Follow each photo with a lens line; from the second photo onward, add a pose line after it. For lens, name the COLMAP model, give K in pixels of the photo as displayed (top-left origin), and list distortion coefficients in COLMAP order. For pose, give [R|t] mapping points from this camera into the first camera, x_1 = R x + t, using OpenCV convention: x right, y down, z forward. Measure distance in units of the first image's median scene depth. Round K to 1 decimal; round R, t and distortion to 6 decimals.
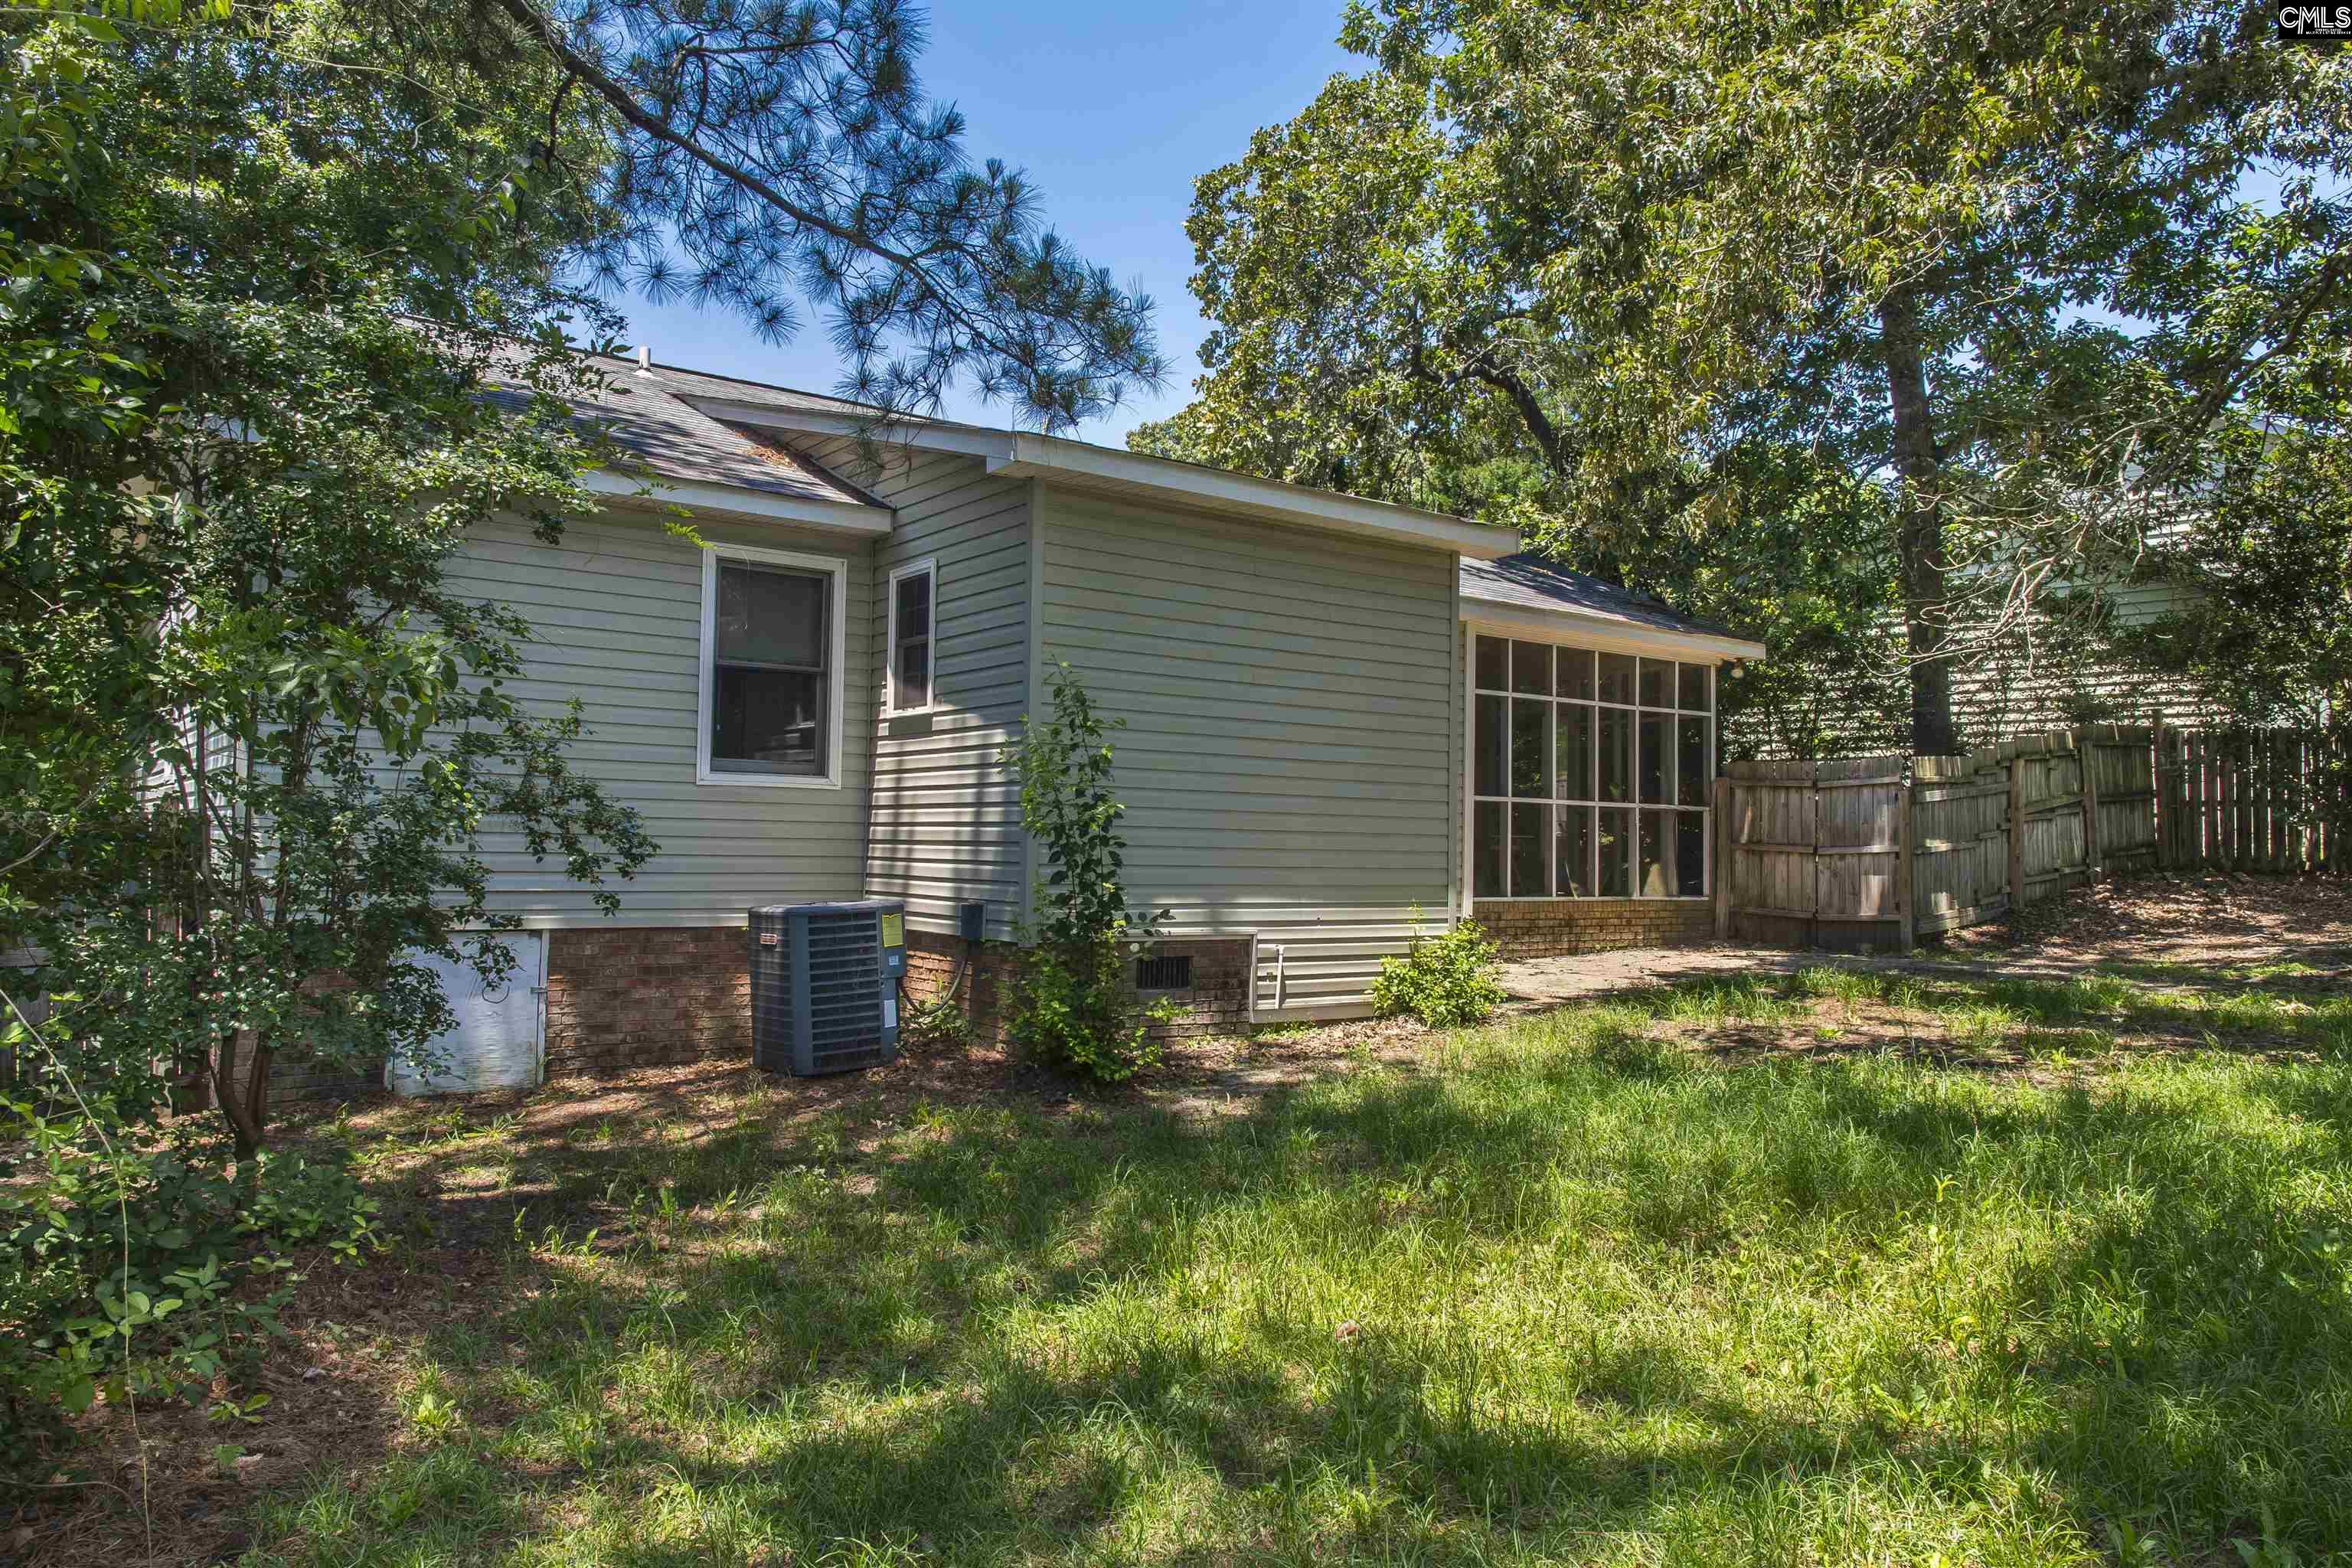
lens RADIAL K [[1586.4, 0, 1176.0], [0, 1586.4, 784.0], [0, 0, 1]] dist [0.014922, 0.000963]
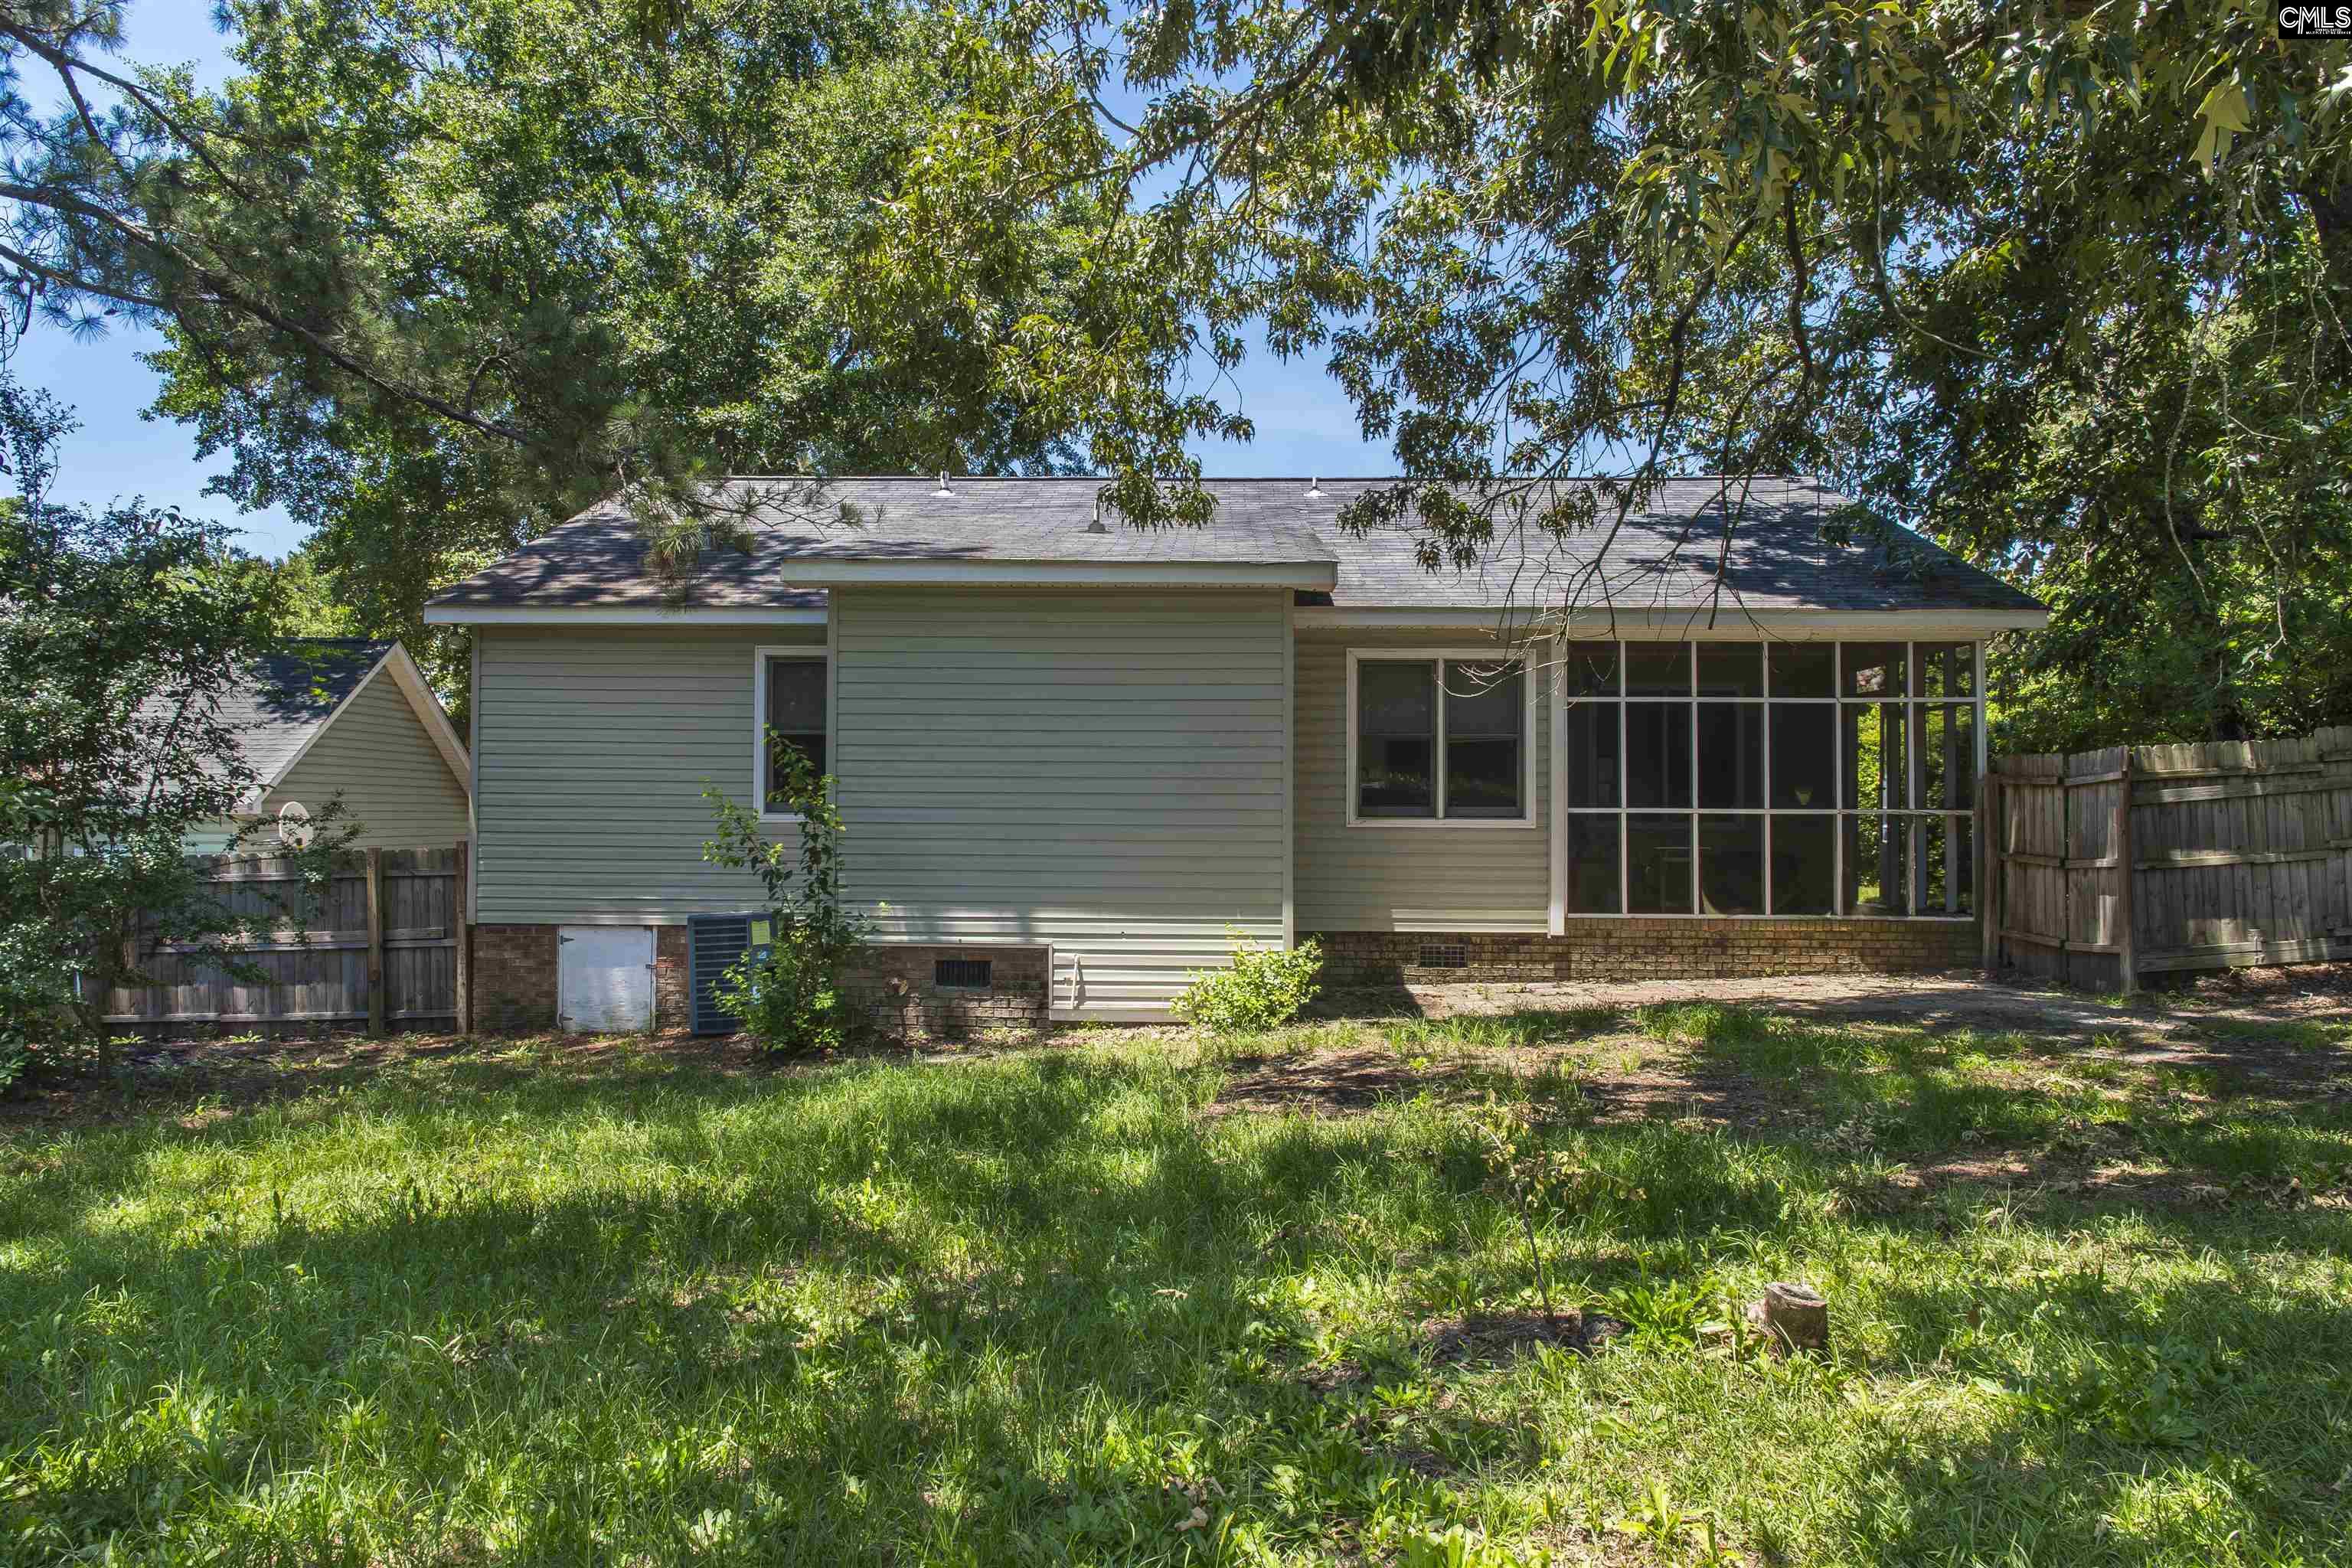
lens RADIAL K [[1586.4, 0, 1176.0], [0, 1586.4, 784.0], [0, 0, 1]] dist [0.014922, 0.000963]
pose [[0.794945, -0.028342, -0.606020, 0.831886], [0.032815, 0.999455, -0.003697, -0.016144], [0.605794, -0.016948, 0.795441, 0.125294]]
